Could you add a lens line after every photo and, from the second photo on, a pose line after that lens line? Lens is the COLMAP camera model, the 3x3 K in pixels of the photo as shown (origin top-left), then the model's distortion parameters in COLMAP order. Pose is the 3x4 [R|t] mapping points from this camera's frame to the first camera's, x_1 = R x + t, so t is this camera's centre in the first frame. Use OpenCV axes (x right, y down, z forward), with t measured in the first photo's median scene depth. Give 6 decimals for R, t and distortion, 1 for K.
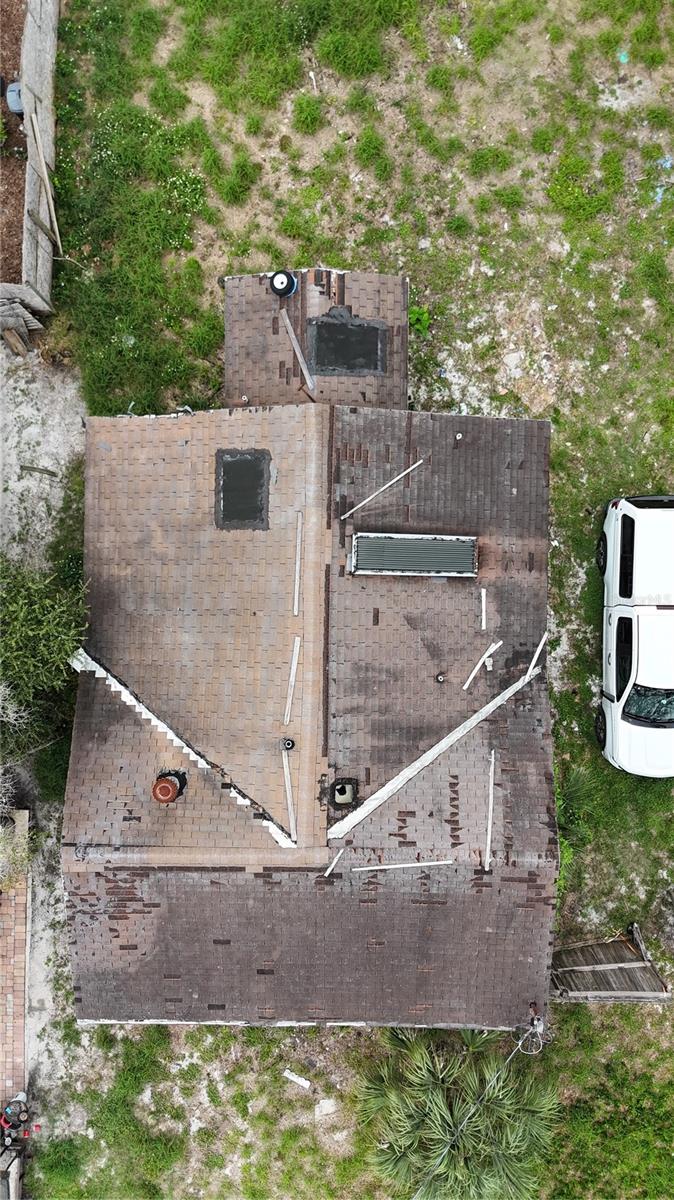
lens RADIAL K [[887.6, 0, 339.8], [0, 887.6, 580.2], [0, 0, 1]] dist [0.051786, -0.046377]
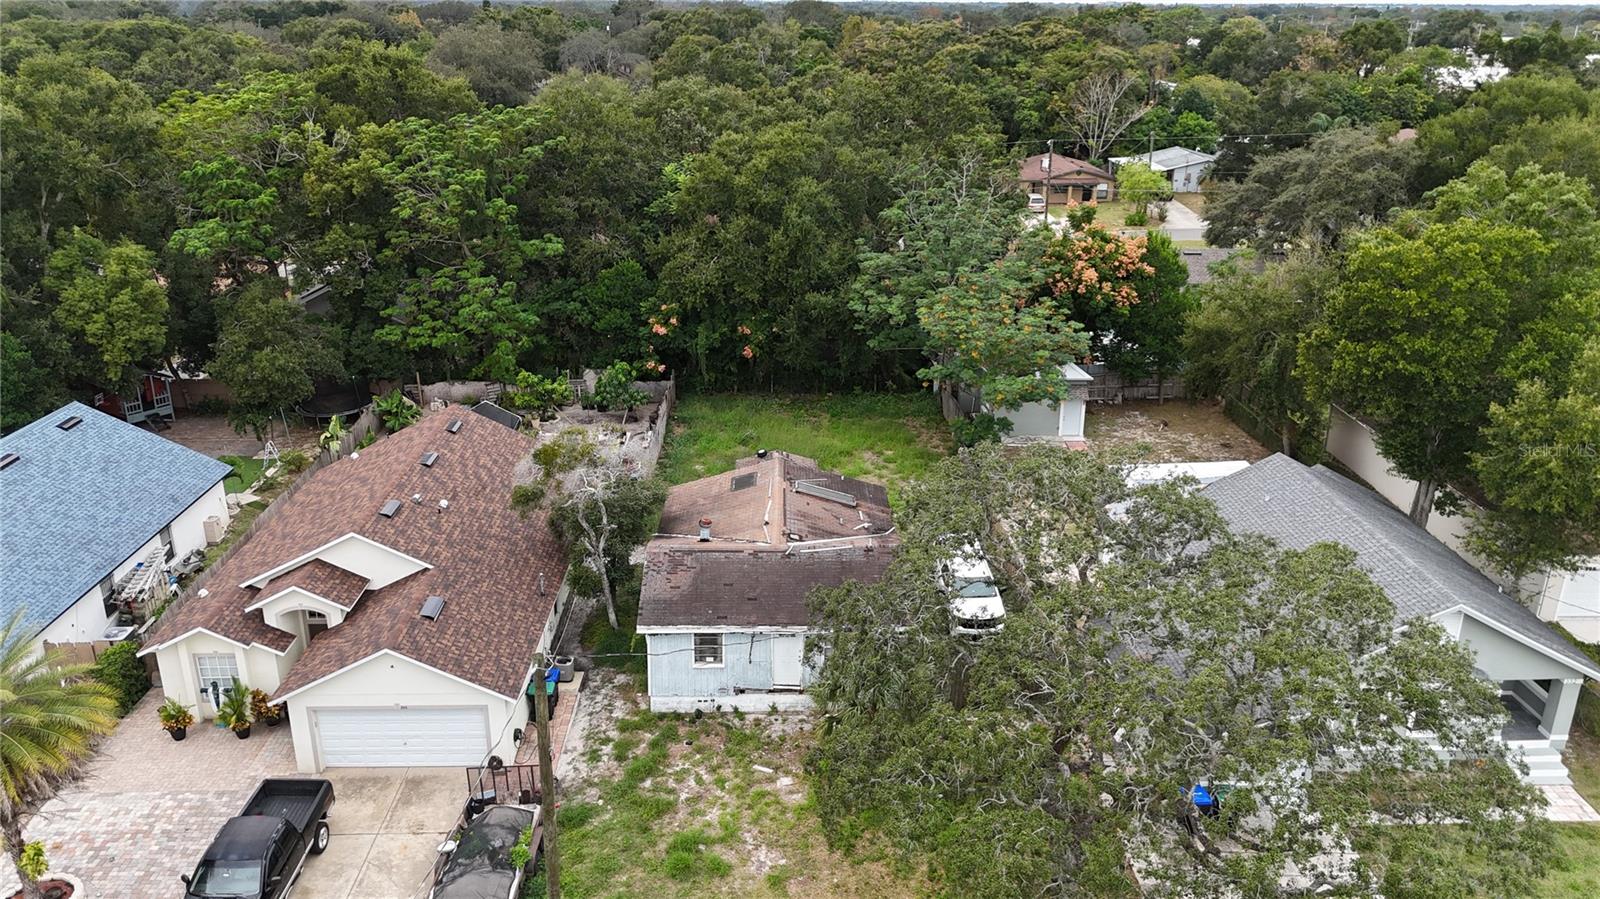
lens RADIAL K [[1183.4, 0, 801.9], [0, 1183.4, 448.9], [0, 0, 1]] dist [0.051786, -0.046377]
pose [[0.999003, 0.016687, 0.041412, -0.071052], [0.032790, 0.355311, -0.934173, 2.053929], [-0.030303, 0.934599, 0.354410, -0.078076]]
